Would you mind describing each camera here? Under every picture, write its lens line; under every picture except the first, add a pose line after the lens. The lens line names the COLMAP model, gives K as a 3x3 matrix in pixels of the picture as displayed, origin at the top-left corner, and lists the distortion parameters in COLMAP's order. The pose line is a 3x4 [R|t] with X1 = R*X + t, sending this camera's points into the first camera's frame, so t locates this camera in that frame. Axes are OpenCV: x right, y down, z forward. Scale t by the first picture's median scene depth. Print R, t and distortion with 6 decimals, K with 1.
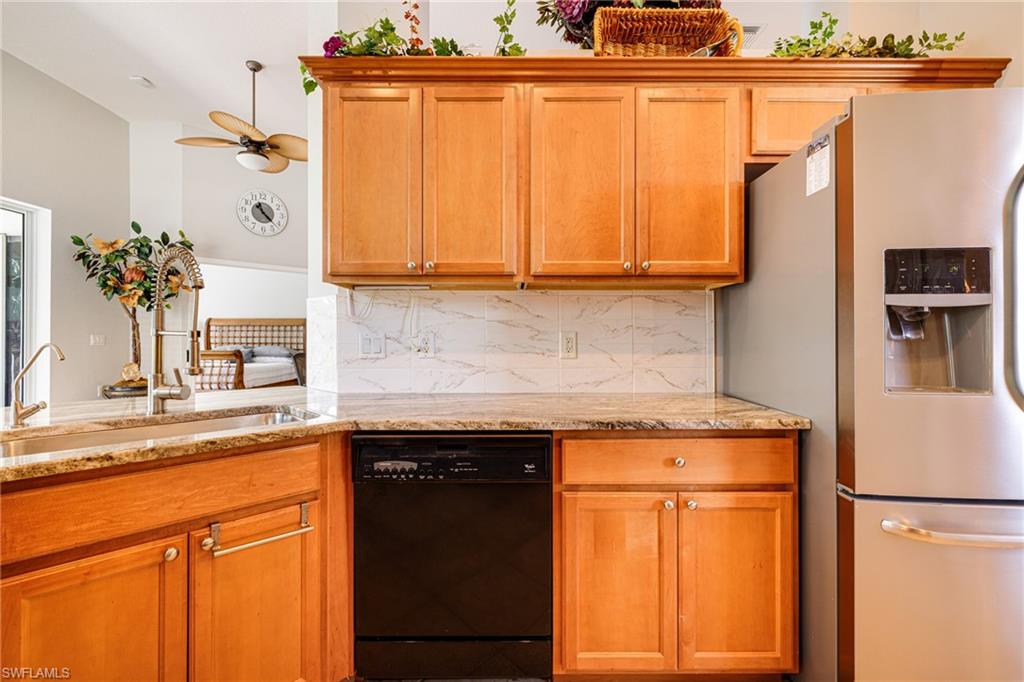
lens RADIAL K [[441.2, 0, 511.4], [0, 441.2, 334.9], [0, 0, 1]] dist [-0.004138, 0.000951]
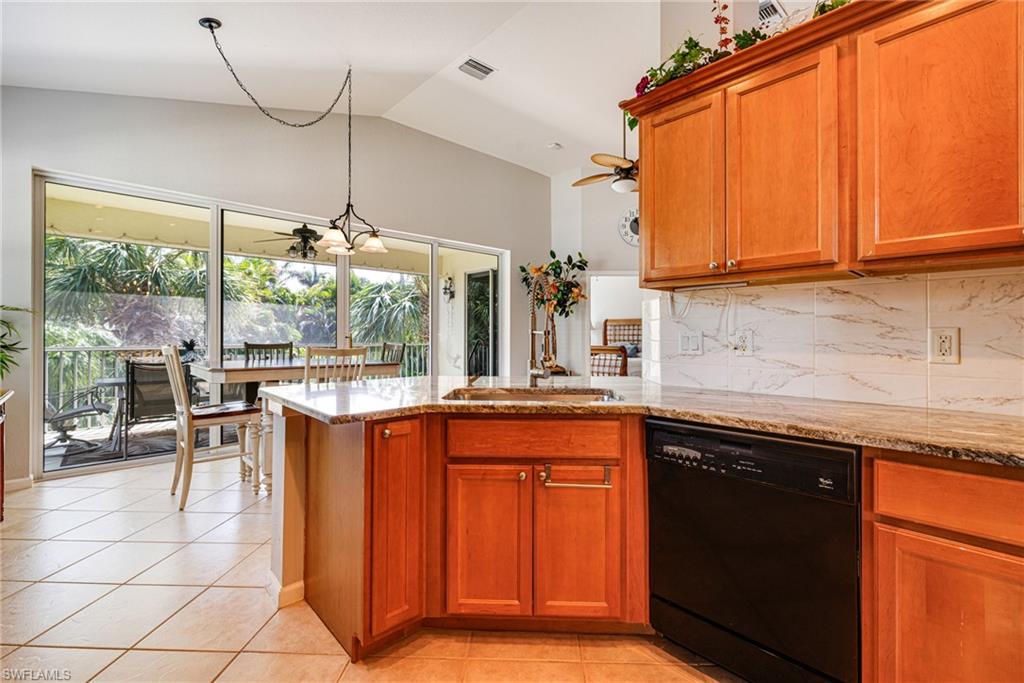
lens RADIAL K [[441.2, 0, 521.5], [0, 441.2, 334.1], [0, 0, 1]] dist [-0.004138, 0.000951]
pose [[0.688827, -0.001438, -0.724925, 0.200098], [0.003679, 0.999992, 0.001513, -0.000258], [0.724917, -0.003709, 0.688826, -0.036800]]
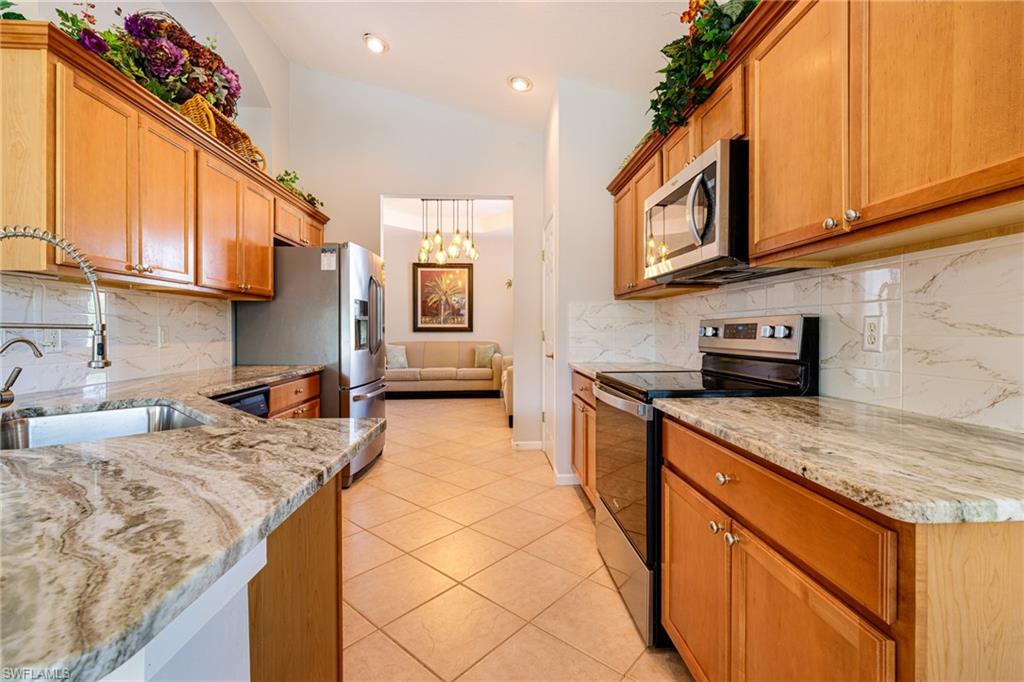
lens RADIAL K [[441.2, 0, 510.5], [0, 441.2, 335.4], [0, 0, 1]] dist [-0.004138, 0.000951]
pose [[-0.041070, -0.010977, 0.999096, -1.321802], [-0.012859, 0.999863, 0.010457, -0.007927], [-0.999074, -0.012418, -0.041205, 0.075173]]
